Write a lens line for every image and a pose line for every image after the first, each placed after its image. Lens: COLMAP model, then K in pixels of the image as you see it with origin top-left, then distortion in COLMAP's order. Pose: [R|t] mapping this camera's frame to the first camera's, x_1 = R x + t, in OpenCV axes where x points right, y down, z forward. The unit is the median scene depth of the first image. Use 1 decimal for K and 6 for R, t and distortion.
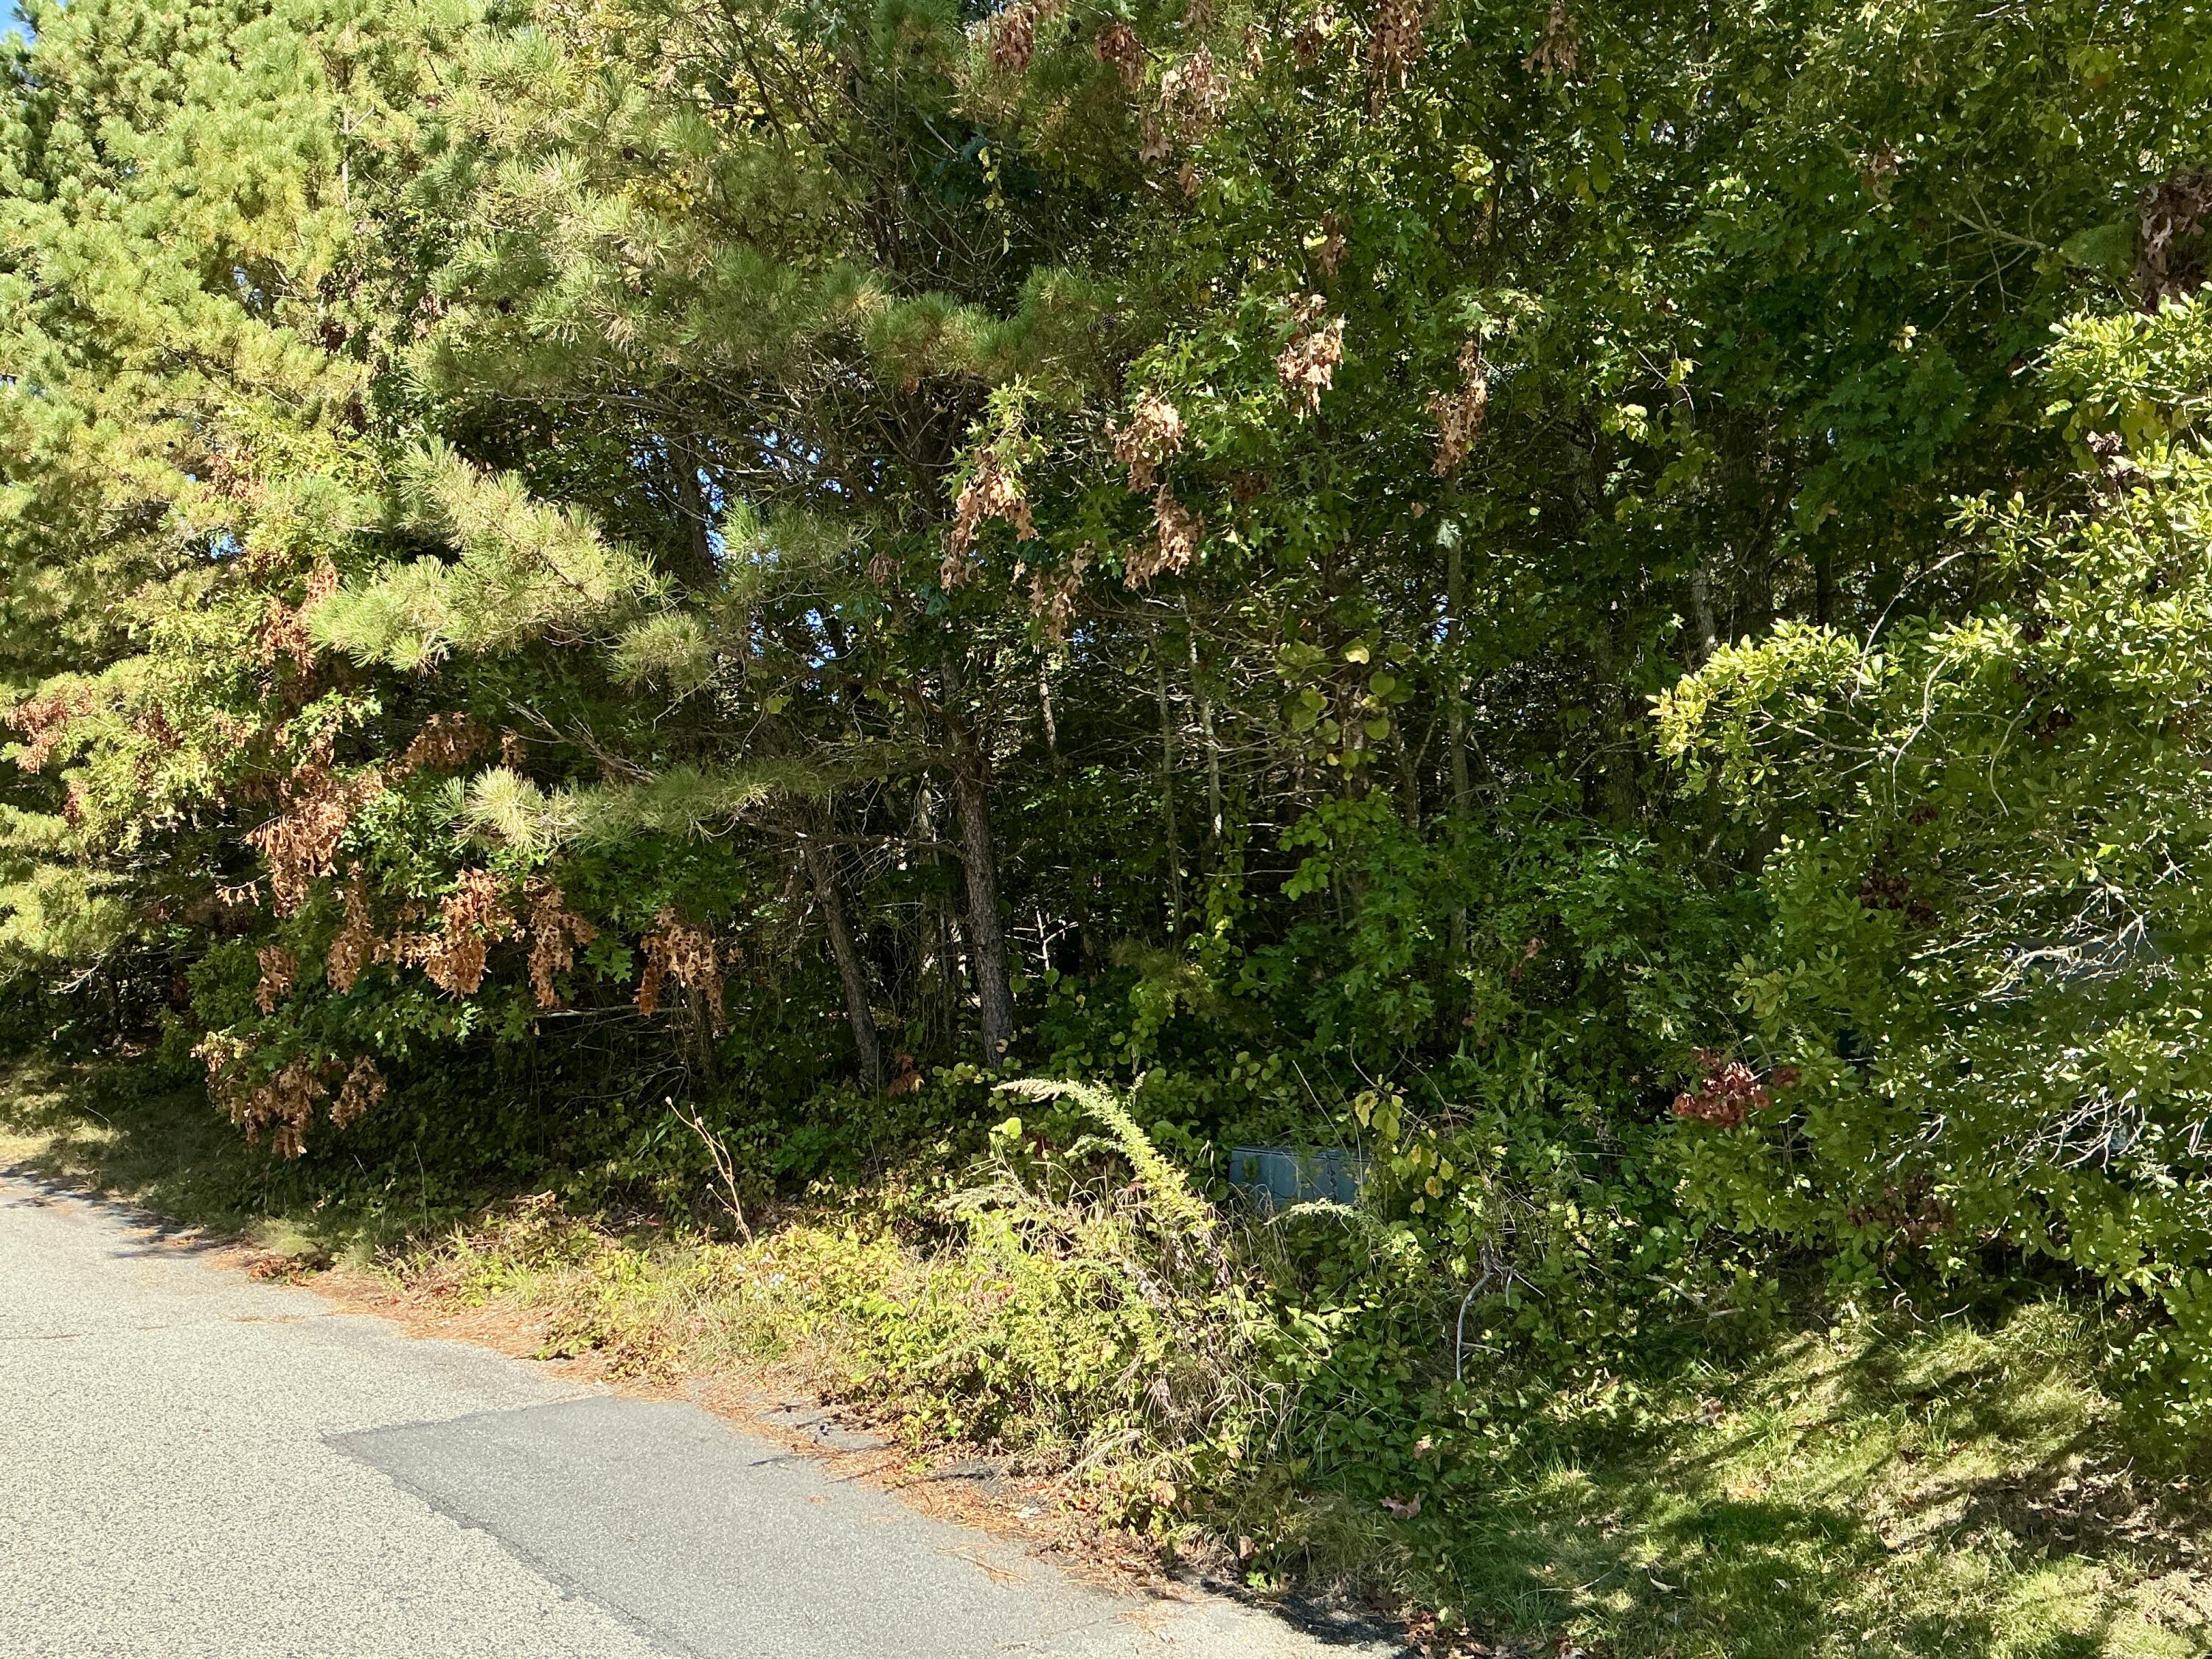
lens RADIAL K [[1805.7, 0, 1108.3], [0, 1805.7, 818.1], [0, 0, 1]] dist [0.128699, -0.021407]
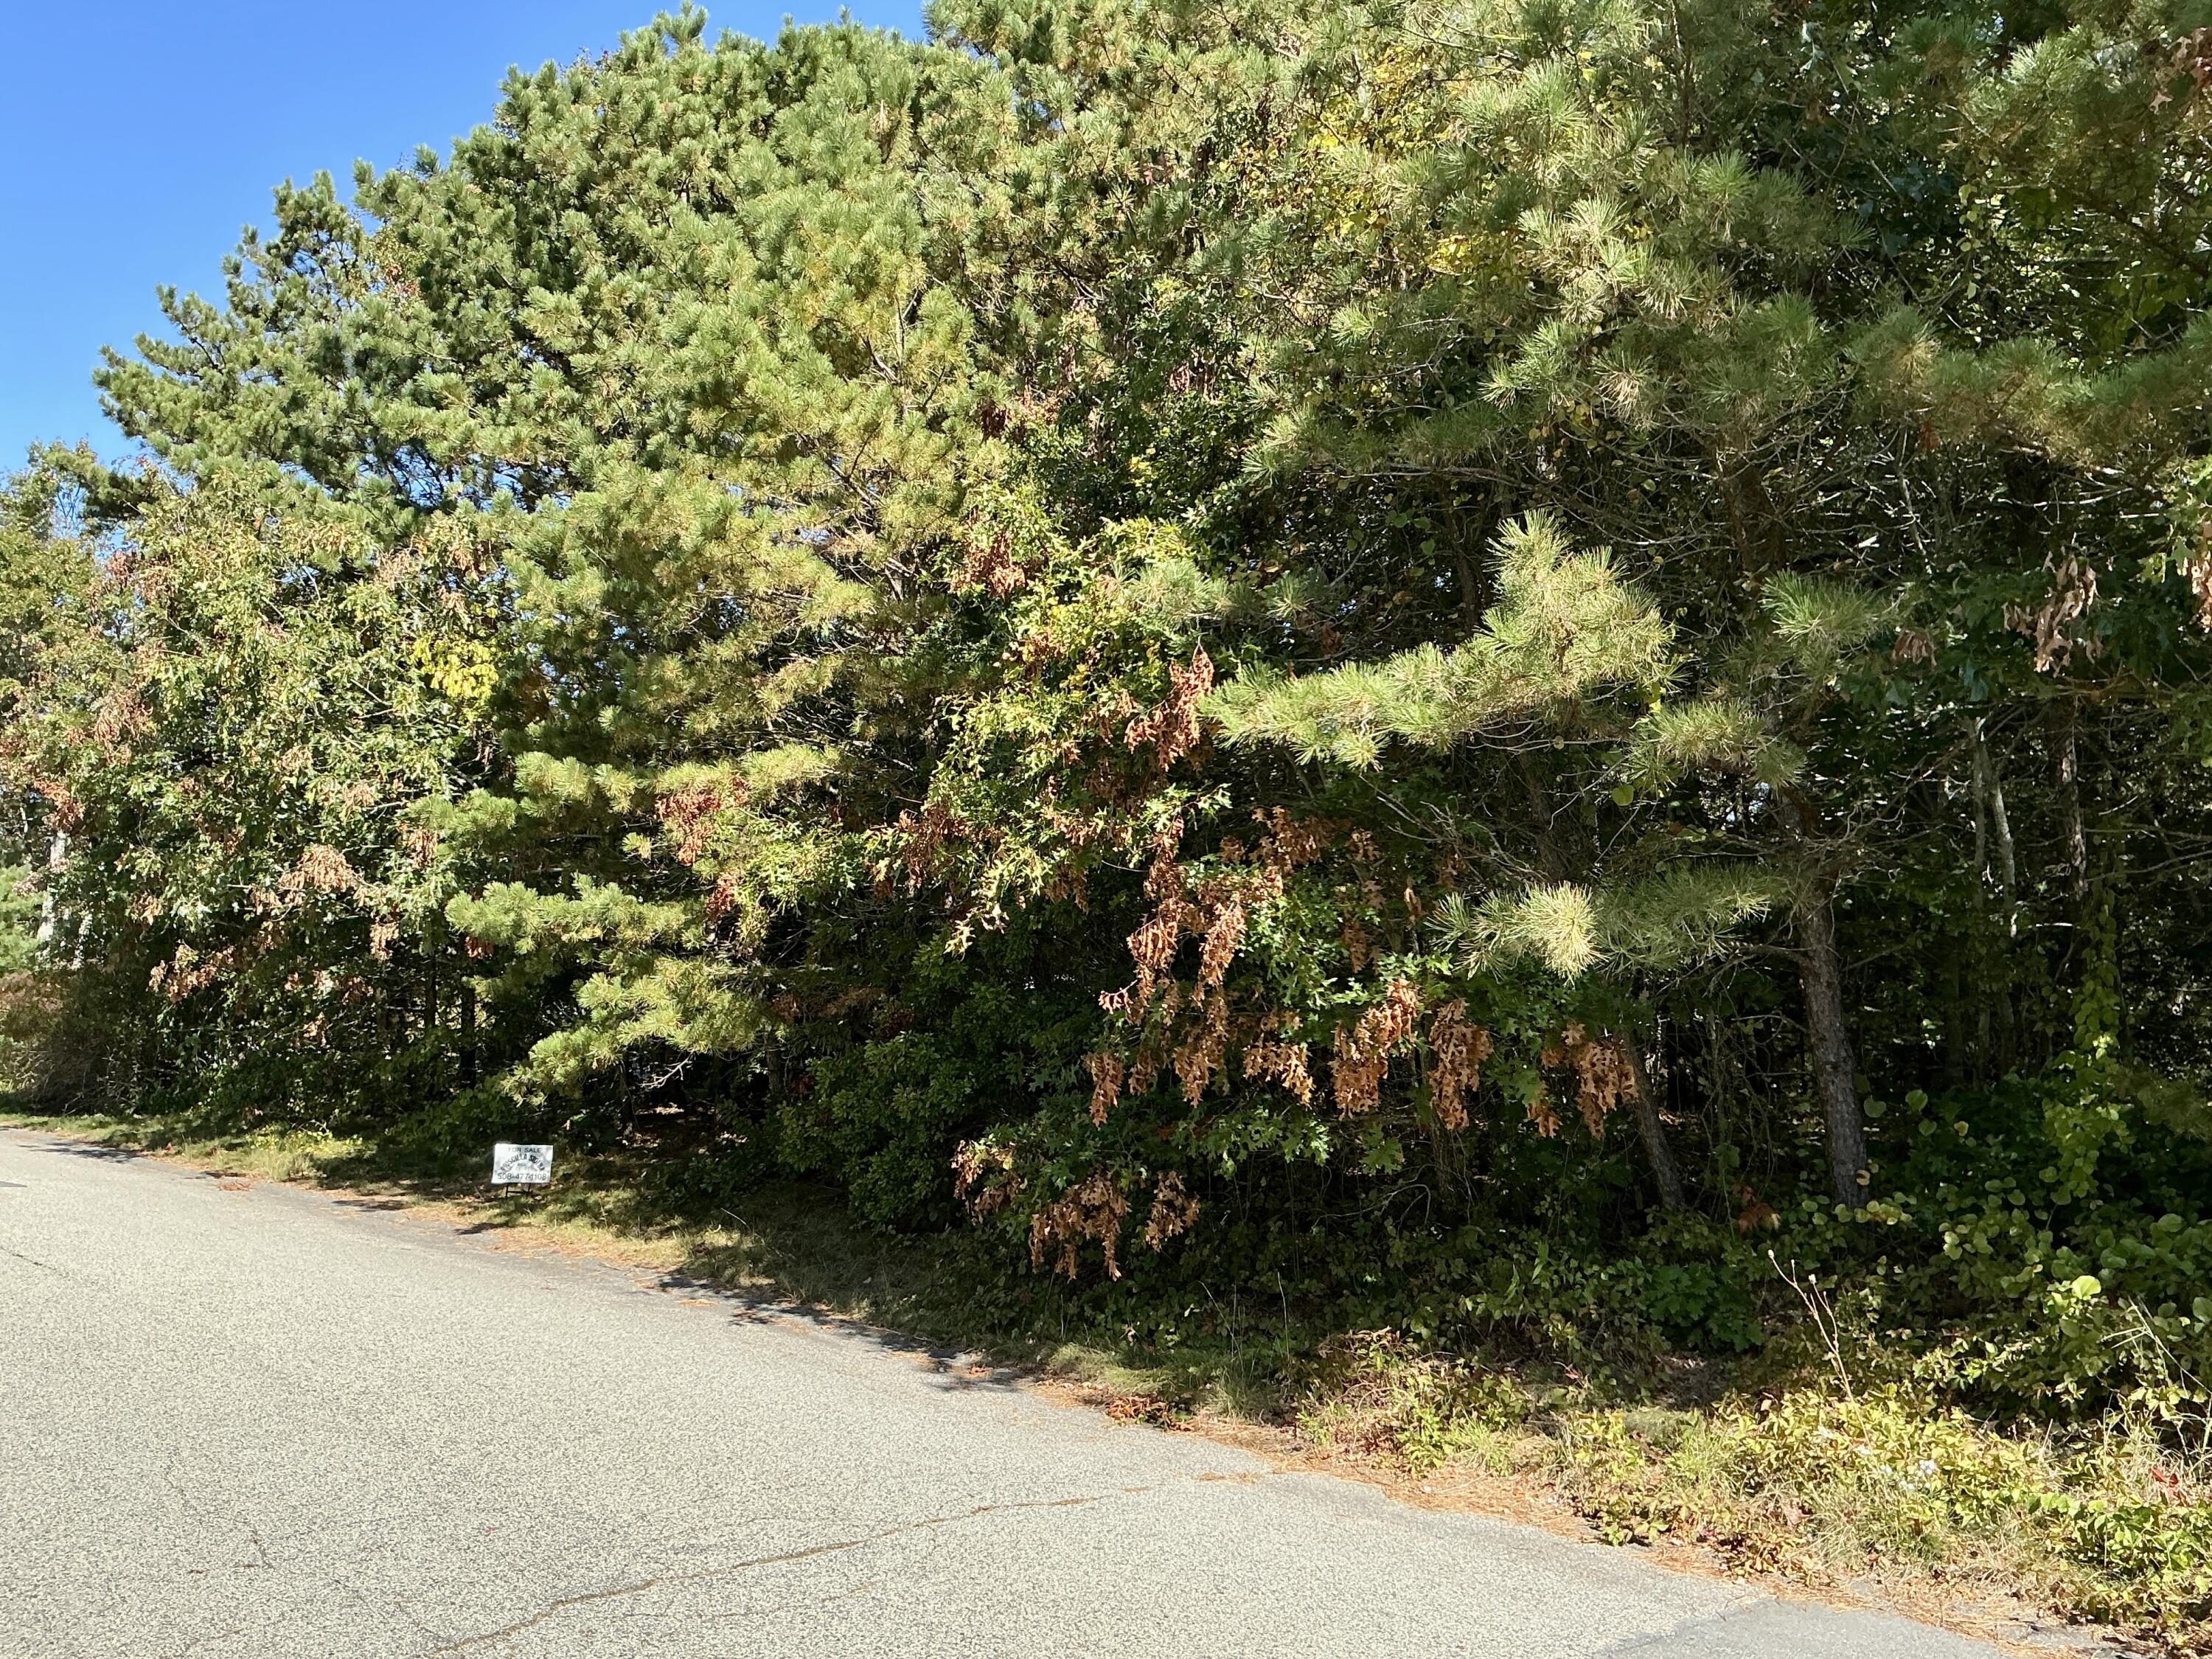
lens RADIAL K [[1805.7, 0, 1103.4], [0, 1805.7, 836.0], [0, 0, 1]] dist [0.128699, -0.021407]
pose [[0.999581, 0.002094, -0.028865, -0.325678], [-0.002983, 0.999522, -0.030782, -0.010565], [0.028787, 0.030855, 0.999109, 0.058722]]
